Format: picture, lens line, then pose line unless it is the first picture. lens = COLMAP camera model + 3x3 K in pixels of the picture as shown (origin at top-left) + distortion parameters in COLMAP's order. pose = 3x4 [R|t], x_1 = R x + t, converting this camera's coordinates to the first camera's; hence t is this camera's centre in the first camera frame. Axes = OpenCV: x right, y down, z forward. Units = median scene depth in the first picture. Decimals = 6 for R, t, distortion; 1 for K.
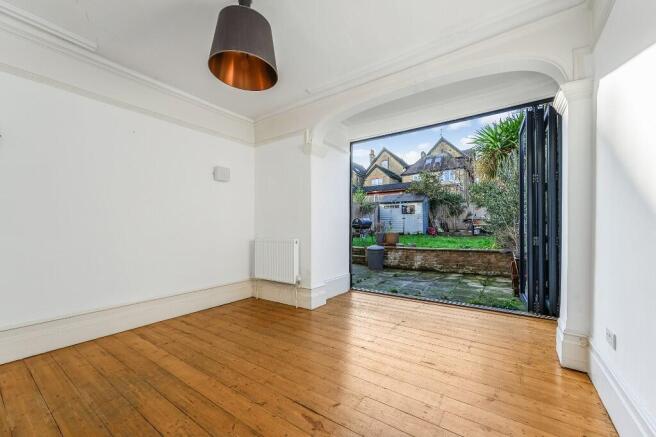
lens RADIAL K [[258.7, 0, 322.6], [0, 258.7, 227.6], [0, 0, 1]] dist [0.002272, 0.000025]
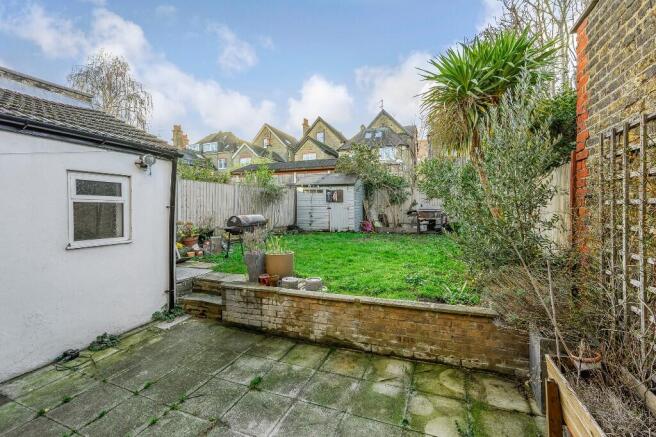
lens RADIAL K [[289.4, 0, 331.3], [0, 289.4, 205.4], [0, 0, 1]] dist [-0.000640, 0.000028]
pose [[0.969053, 0.002524, 0.246839, 0.125379], [0.000105, 0.999943, -0.010635, -0.035235], [-0.246852, 0.010332, 0.968998, 0.241096]]
